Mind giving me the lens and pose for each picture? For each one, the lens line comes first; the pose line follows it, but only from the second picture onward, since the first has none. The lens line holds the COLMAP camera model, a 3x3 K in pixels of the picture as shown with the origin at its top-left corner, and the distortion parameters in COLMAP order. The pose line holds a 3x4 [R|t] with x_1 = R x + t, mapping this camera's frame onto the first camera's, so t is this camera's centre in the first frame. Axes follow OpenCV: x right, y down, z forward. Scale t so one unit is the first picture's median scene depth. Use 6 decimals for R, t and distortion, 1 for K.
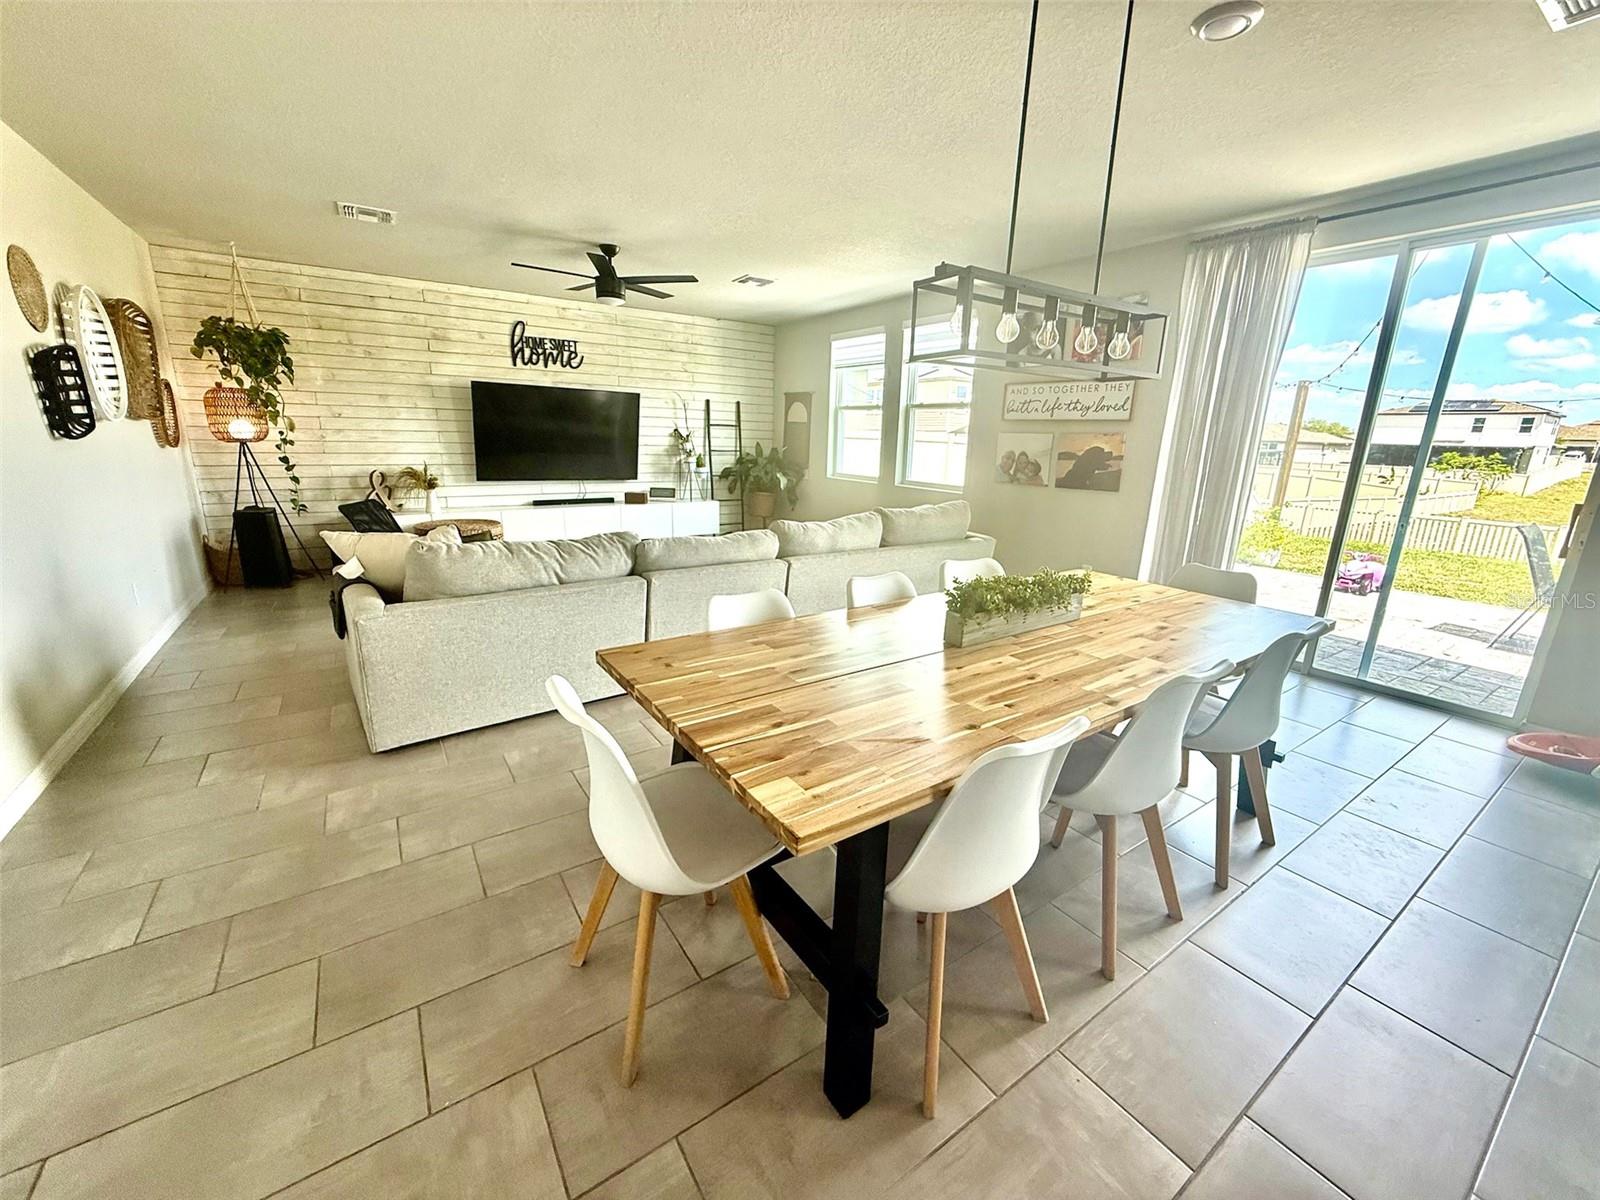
lens RADIAL K [[630.1, 0, 792.9], [0, 630.1, 600.4], [0, 0, 1]] dist [-0.000516, -0.000578]
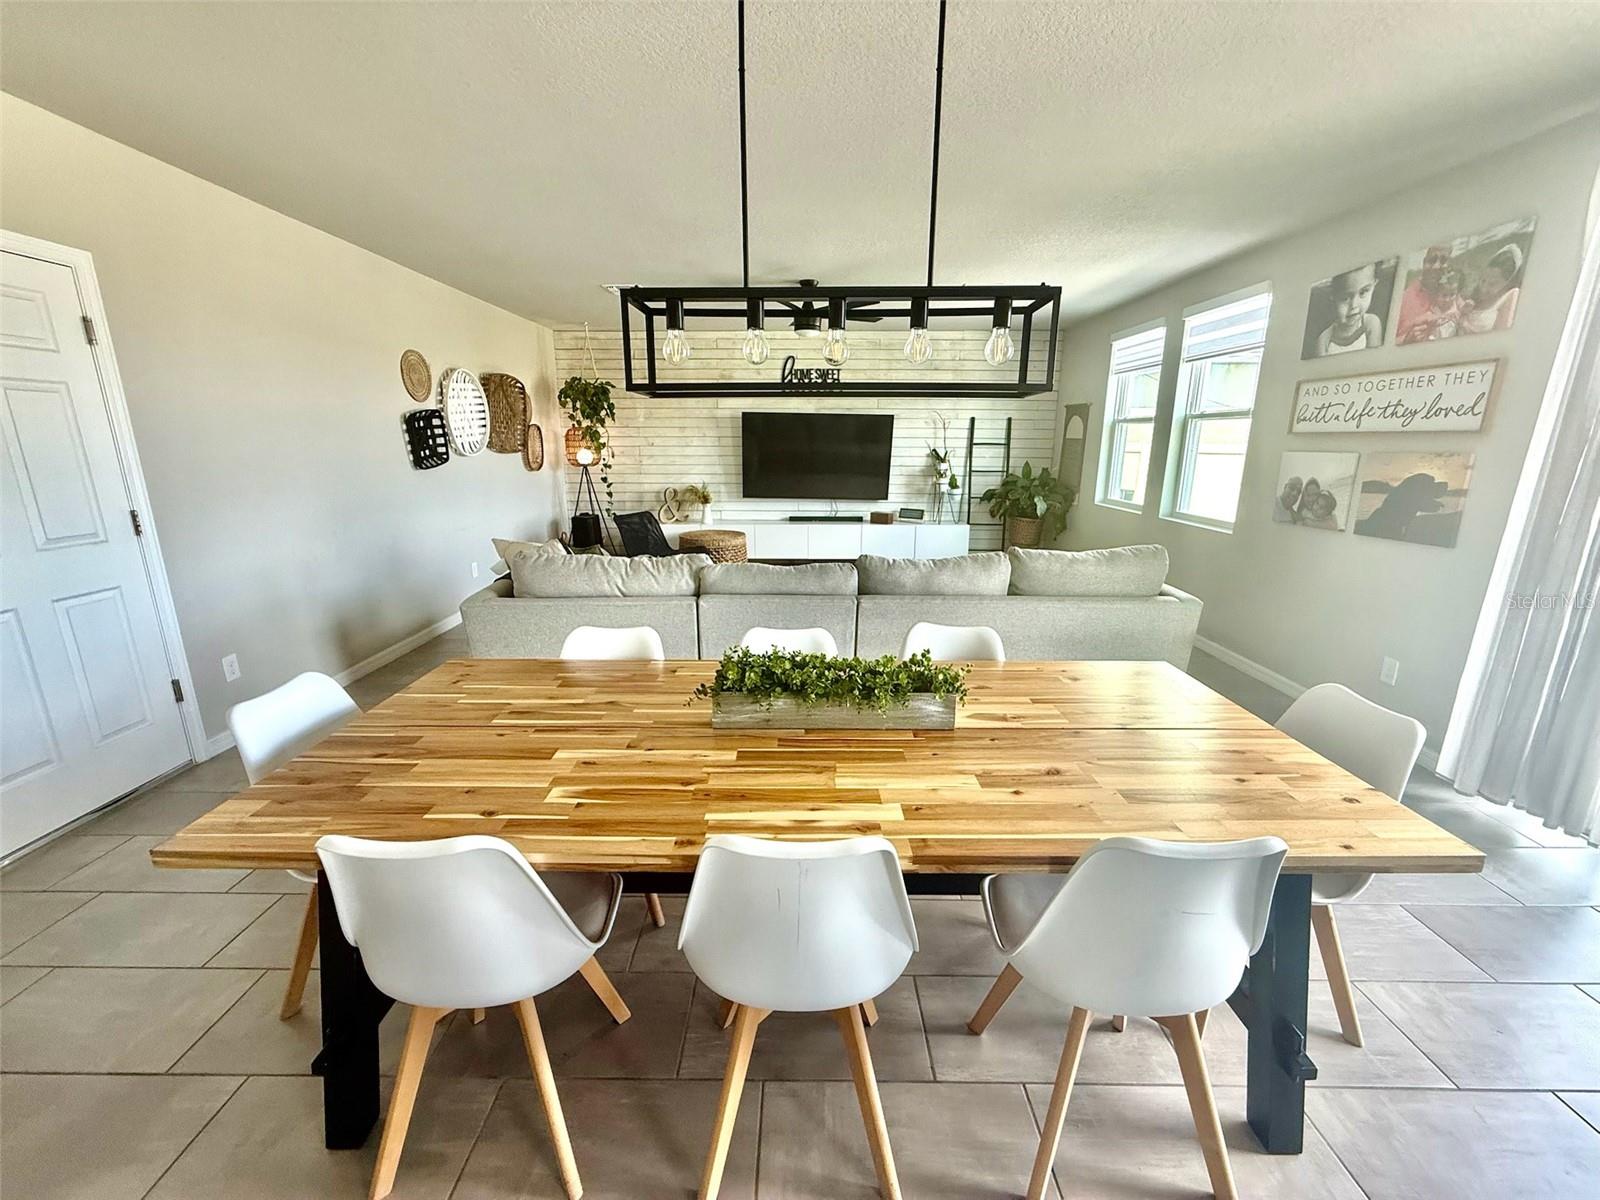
lens RADIAL K [[630.1, 0, 794.8], [0, 630.1, 598.0], [0, 0, 1]] dist [-0.000516, -0.000578]
pose [[0.824053, 0.114596, -0.554801, 0.264169], [-0.128201, 0.991644, 0.014408, -0.040711], [0.551816, 0.059253, 0.831858, 0.114635]]
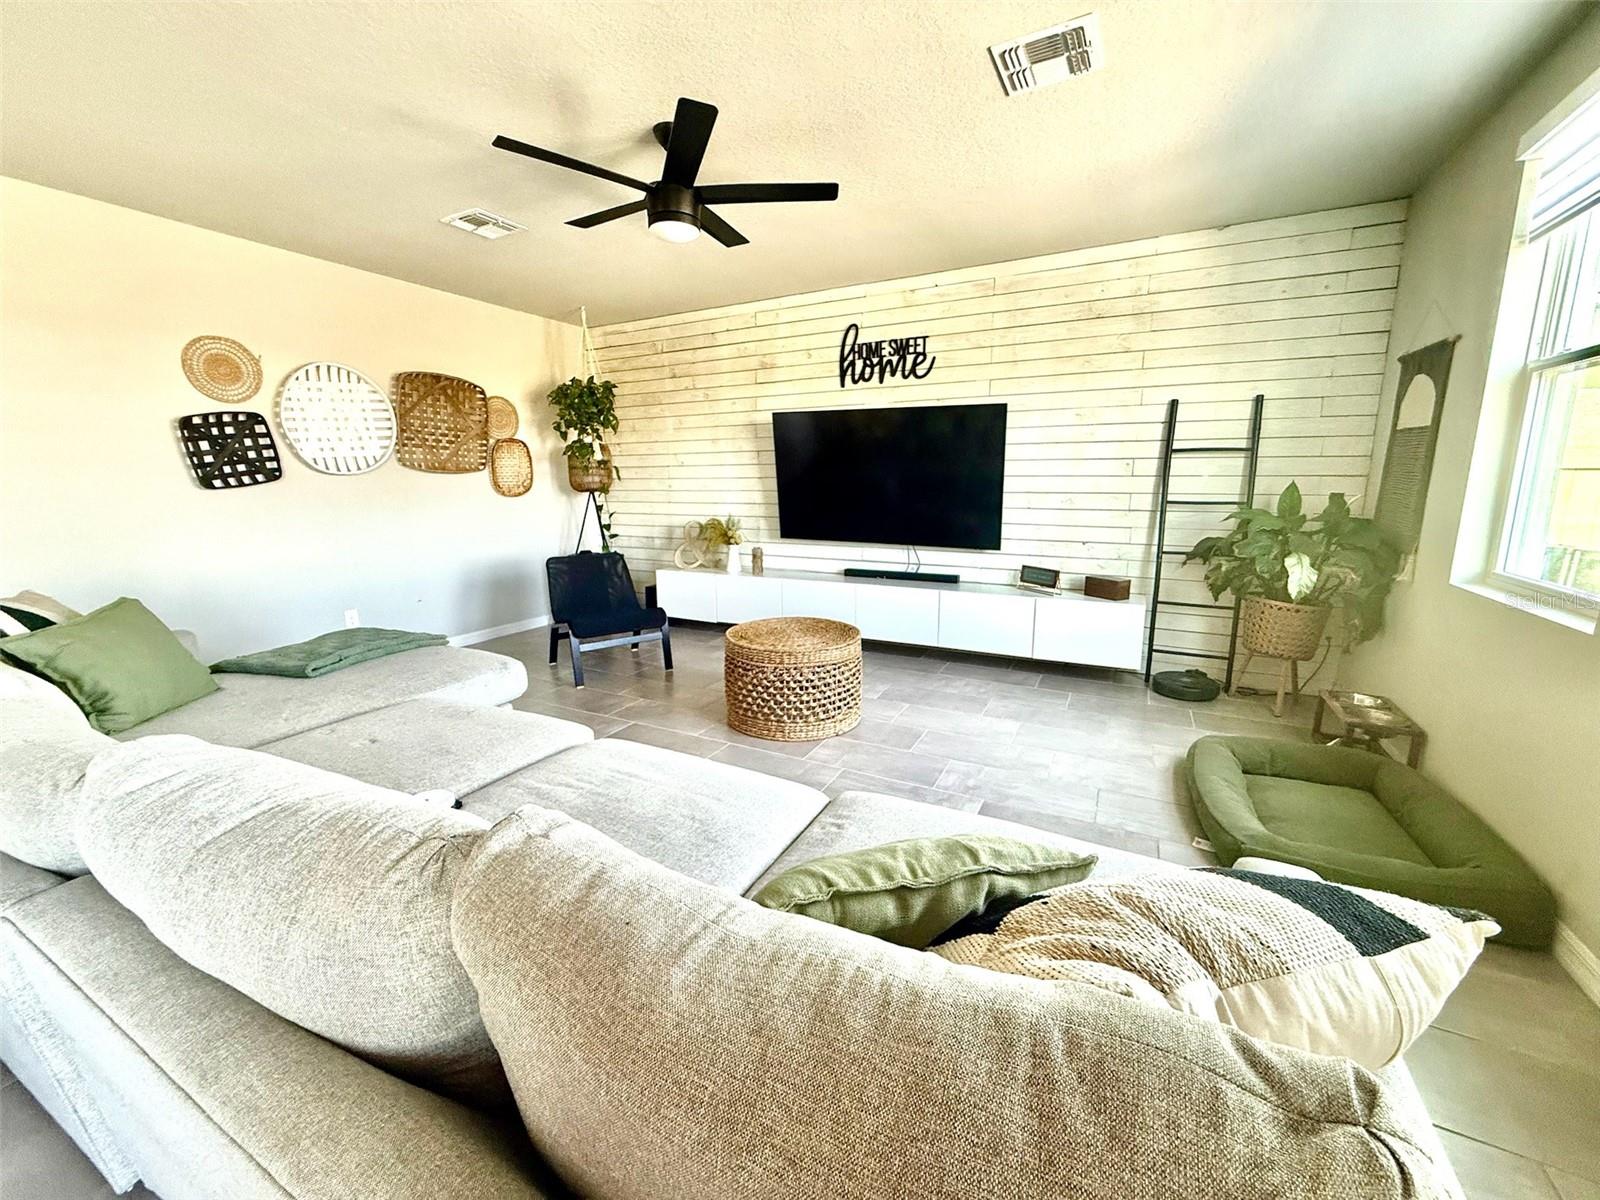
lens RADIAL K [[630.1, 0, 795.4], [0, 630.1, 596.6], [0, 0, 1]] dist [-0.000516, -0.000578]
pose [[0.480651, 0.135080, -0.866446, 0.225223], [-0.206660, 0.977683, 0.037780, -0.168187], [0.852213, 0.160901, 0.497840, 0.703047]]
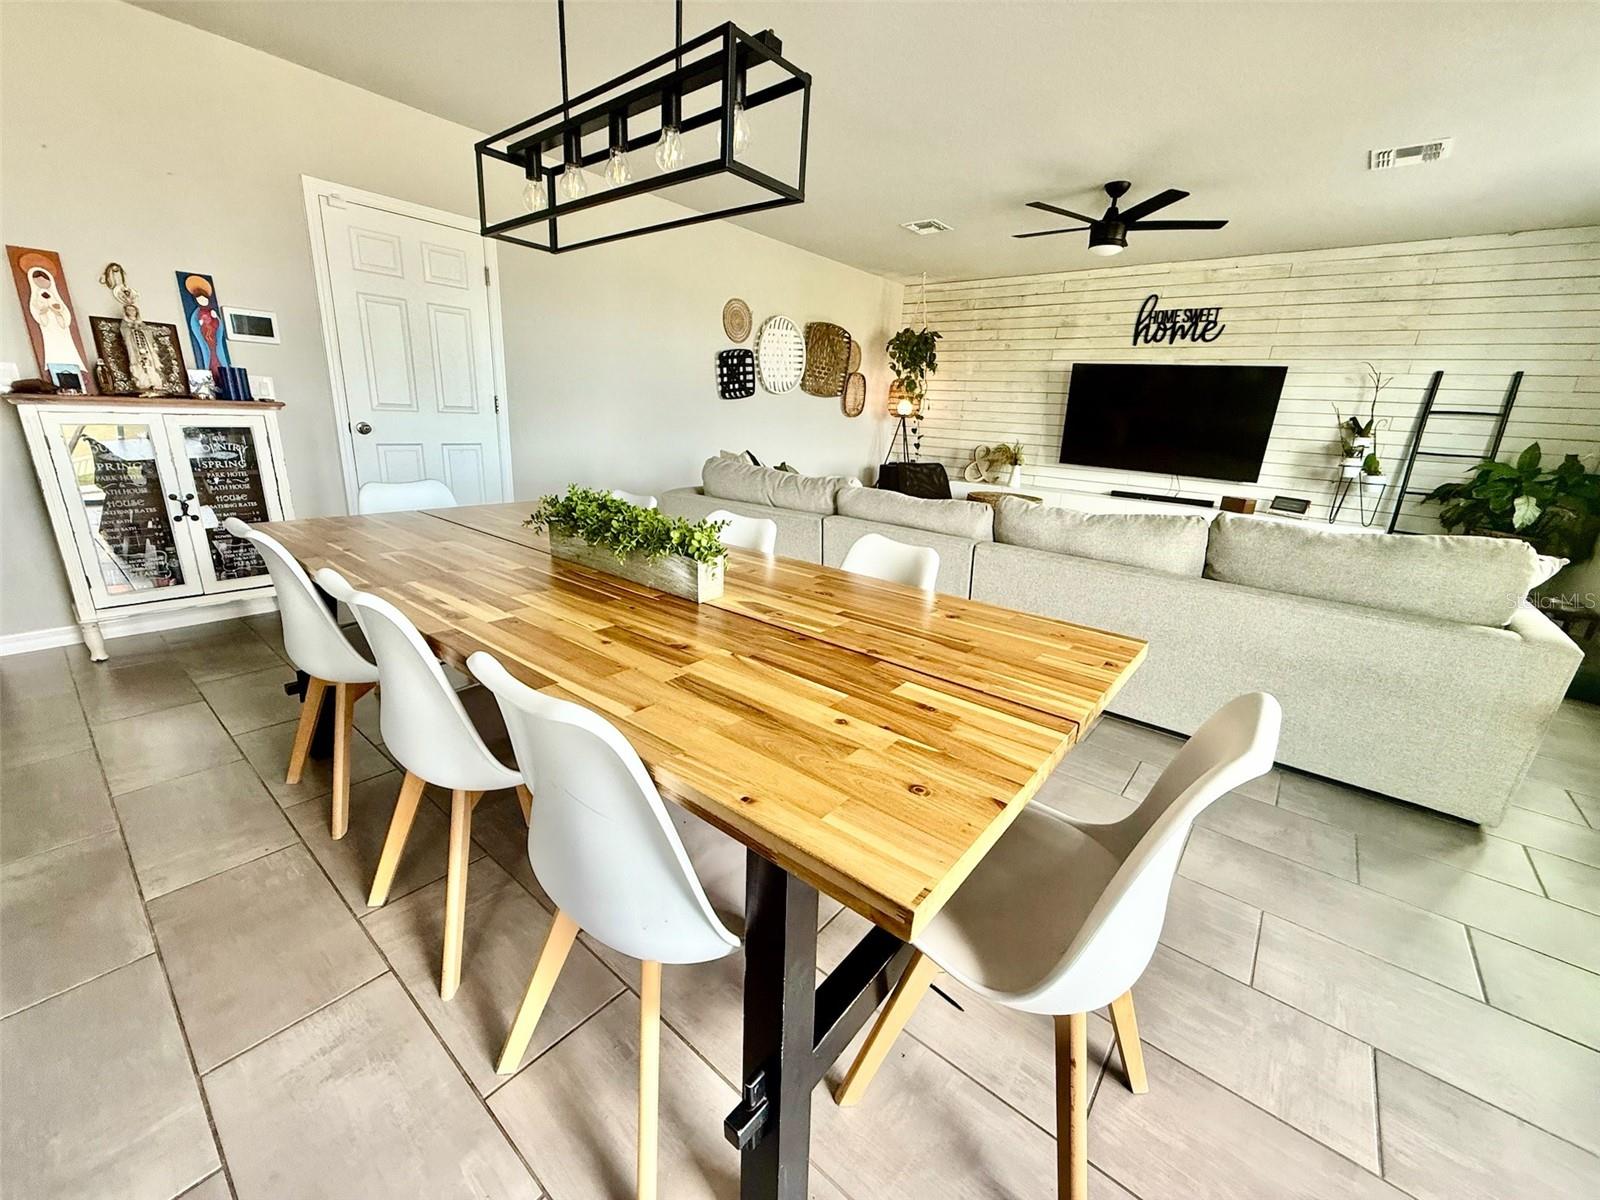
lens RADIAL K [[630.1, 0, 797.4], [0, 630.1, 598.2], [0, 0, 1]] dist [-0.000516, -0.000578]
pose [[0.293177, 0.262320, -0.919367, 0.411643], [-0.289604, 0.940810, 0.176086, -0.044641], [0.911140, 0.214627, 0.351793, 0.333894]]
